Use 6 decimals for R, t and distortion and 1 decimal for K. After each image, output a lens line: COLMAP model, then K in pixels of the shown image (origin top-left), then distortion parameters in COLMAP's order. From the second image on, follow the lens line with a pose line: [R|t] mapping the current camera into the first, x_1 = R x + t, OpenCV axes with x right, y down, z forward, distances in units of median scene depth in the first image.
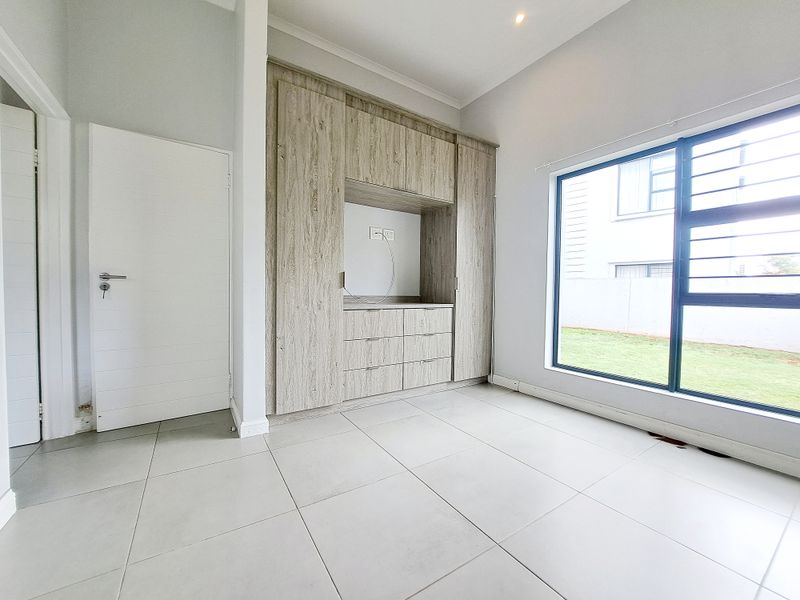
lens RADIAL K [[317.7, 0, 395.0], [0, 317.7, 301.5], [0, 0, 1]] dist [-0.021251, -0.000322]
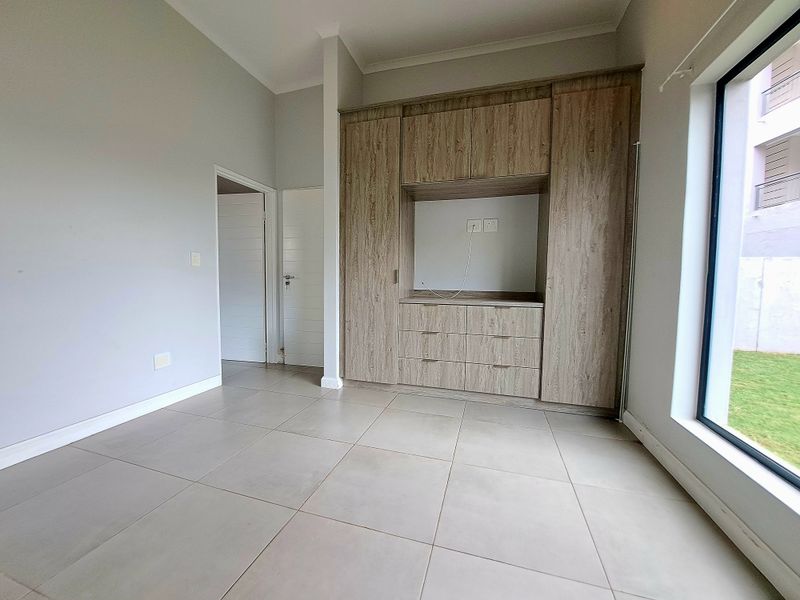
lens RADIAL K [[317.7, 0, 395.0], [0, 317.7, 301.5], [0, 0, 1]] dist [-0.021251, -0.000322]
pose [[0.644990, 0.042674, -0.762999, 0.658860], [-0.027436, 0.999089, 0.032686, -0.014375], [0.763699, -0.000148, 0.645573, 0.252271]]
